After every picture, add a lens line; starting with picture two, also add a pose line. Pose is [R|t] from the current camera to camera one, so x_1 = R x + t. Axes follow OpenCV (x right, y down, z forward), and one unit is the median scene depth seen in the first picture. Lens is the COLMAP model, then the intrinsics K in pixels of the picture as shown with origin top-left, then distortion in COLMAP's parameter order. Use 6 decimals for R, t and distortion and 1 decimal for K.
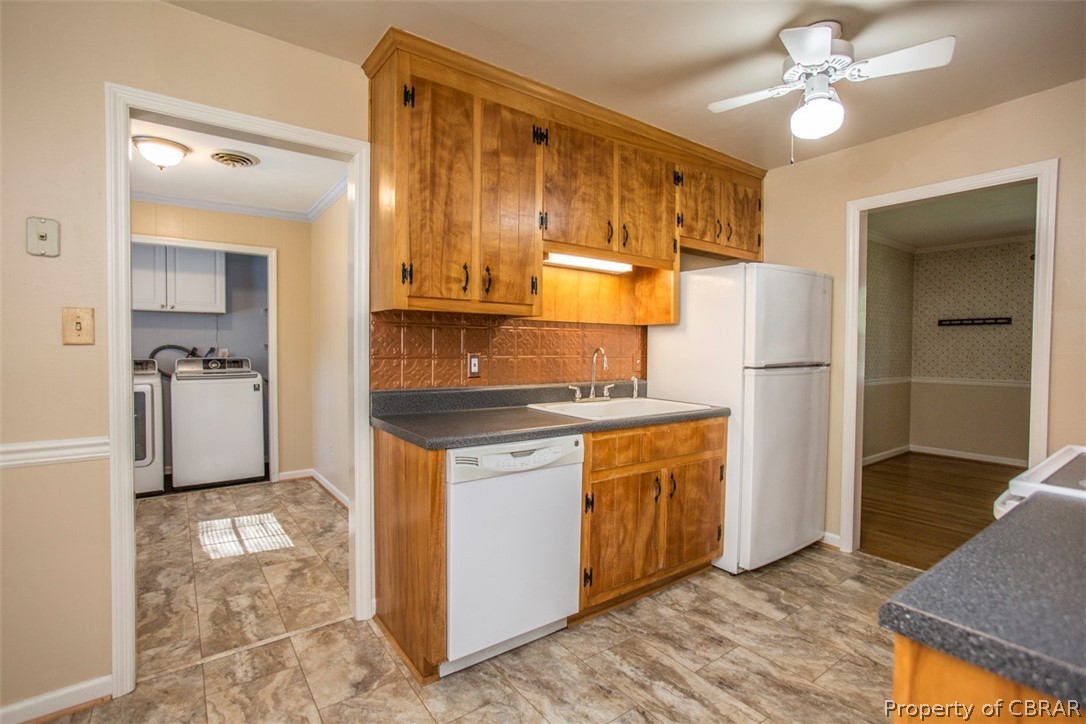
lens RADIAL K [[502.3, 0, 546.9], [0, 502.3, 359.1], [0, 0, 1]] dist [-0.036777, 0.009929]
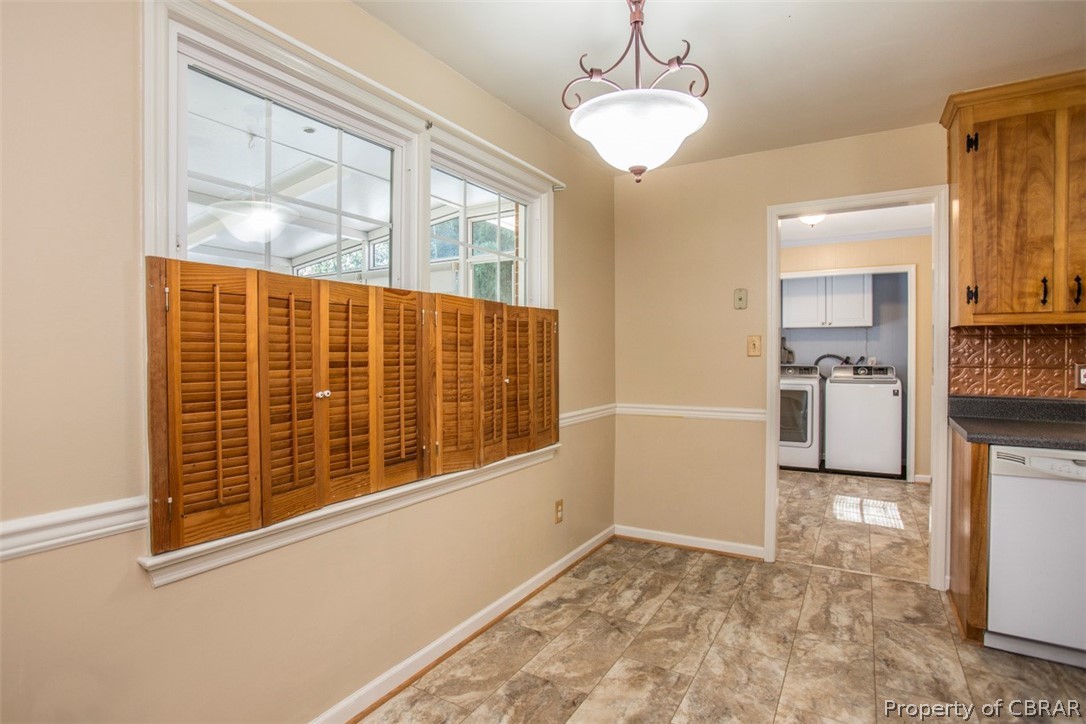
lens RADIAL K [[566.2, 0, 540.9], [0, 566.2, 359.3], [0, 0, 1]] dist [-0.014224, 0.005047]
pose [[0.385537, 0.005386, -0.922677, 0.506788], [-0.019322, 0.999811, -0.002237, 0.001161], [0.922490, 0.018690, 0.385568, -0.399144]]
